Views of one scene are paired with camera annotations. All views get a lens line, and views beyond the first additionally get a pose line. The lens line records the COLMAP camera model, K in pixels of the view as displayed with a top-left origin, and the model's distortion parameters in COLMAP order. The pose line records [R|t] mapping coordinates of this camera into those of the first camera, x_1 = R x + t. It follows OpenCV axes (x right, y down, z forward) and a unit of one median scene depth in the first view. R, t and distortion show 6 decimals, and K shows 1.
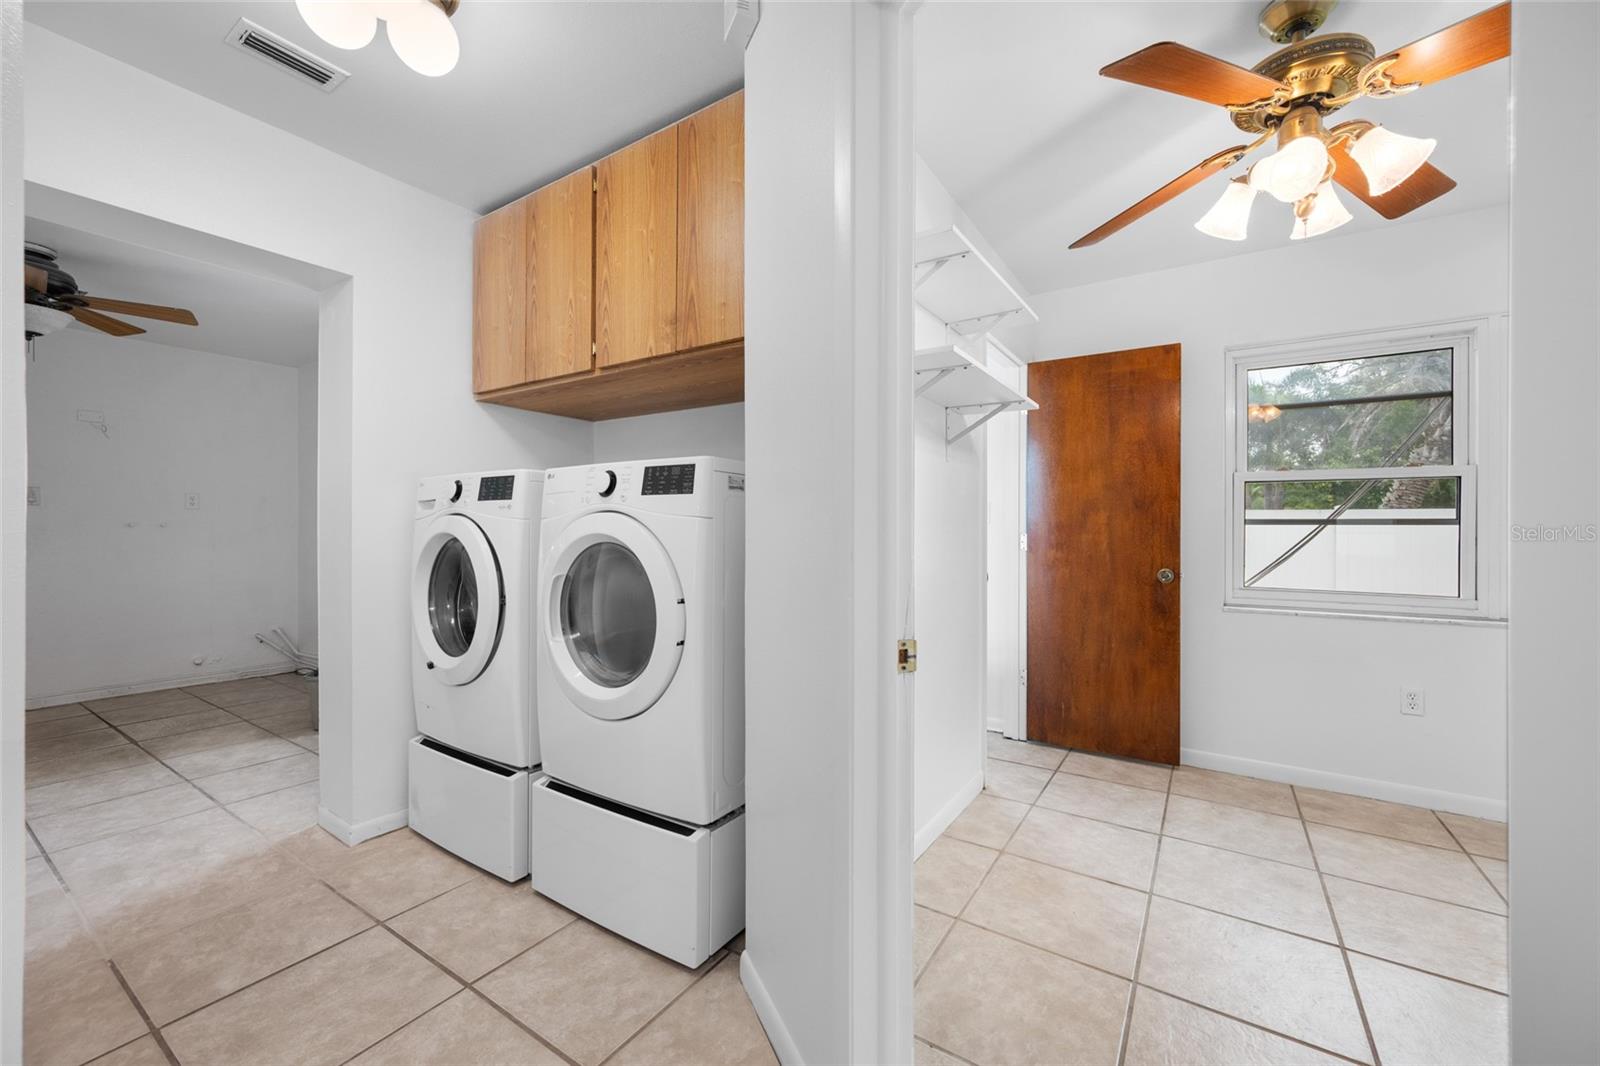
lens RADIAL K [[634.9, 0, 802.3], [0, 634.9, 529.9], [0, 0, 1]] dist [0.000722, -0.000267]
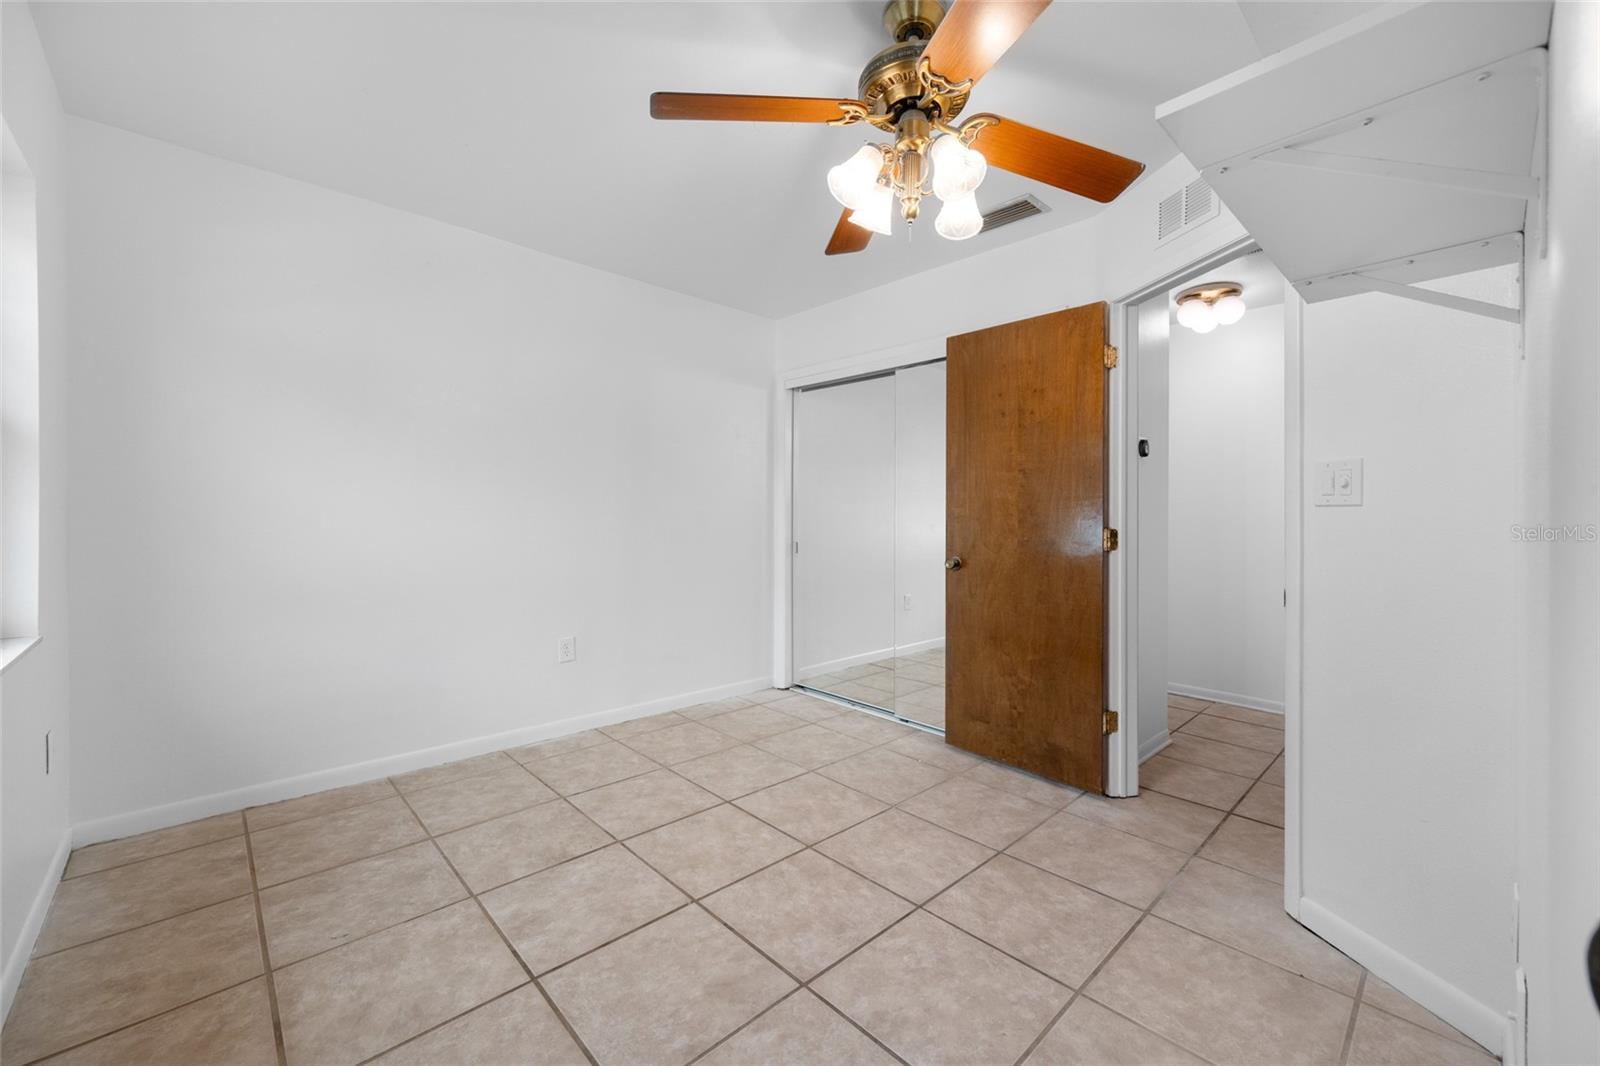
lens RADIAL K [[634.9, 0, 802.3], [0, 634.9, 529.9], [0, 0, 1]] dist [0.000722, -0.000267]
pose [[-0.973198, -0.004943, 0.229914, 0.571212], [-0.000617, 0.999822, 0.018883, -0.005520], [-0.229966, 0.018235, -0.973028, 1.609826]]
